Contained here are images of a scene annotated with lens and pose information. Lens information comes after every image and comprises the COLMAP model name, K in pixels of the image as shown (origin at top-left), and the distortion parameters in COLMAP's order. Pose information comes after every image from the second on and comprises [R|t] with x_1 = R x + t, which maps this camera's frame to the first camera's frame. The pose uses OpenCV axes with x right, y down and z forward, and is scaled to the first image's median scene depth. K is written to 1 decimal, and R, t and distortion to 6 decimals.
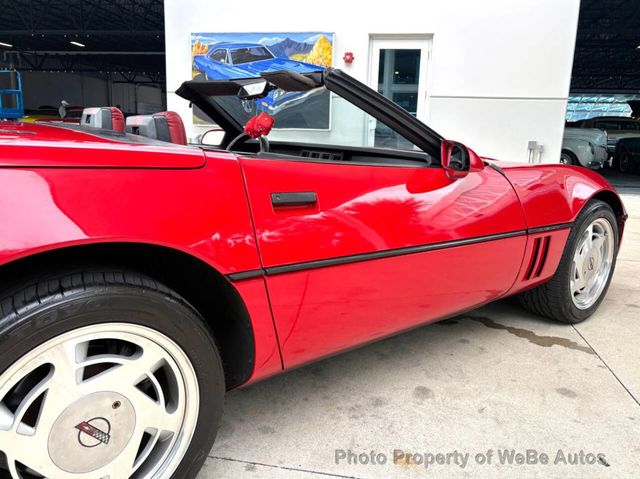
lens RADIAL K [[552.3, 0, 313.6], [0, 552.3, 229.6], [0, 0, 1]] dist [-0.004521, 0.089646]
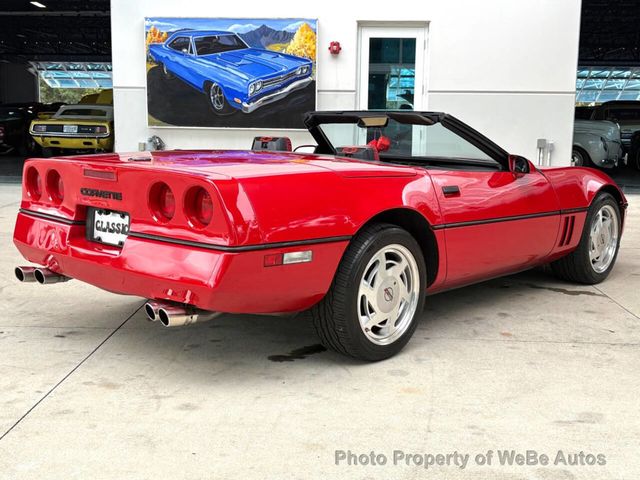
lens RADIAL K [[909.6, 0, 319.8], [0, 909.6, 237.1], [0, 0, 1]] dist [0.100205, 0.000000]
pose [[0.987549, -0.037186, 0.152852, -0.191036], [0.043594, 0.998296, -0.038784, 0.041479], [-0.151149, 0.044965, 0.987488, -0.403993]]
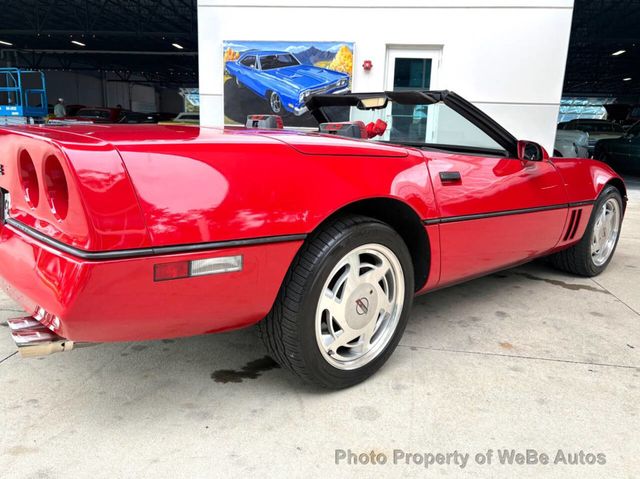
lens RADIAL K [[552.3, 0, 316.1], [0, 552.3, 241.1], [0, 0, 1]] dist [-0.004521, 0.089646]
pose [[0.998671, -0.004590, 0.051335, -0.098749], [0.003460, 0.999750, 0.022078, 0.018595], [-0.051424, -0.021871, 0.998437, -0.115047]]
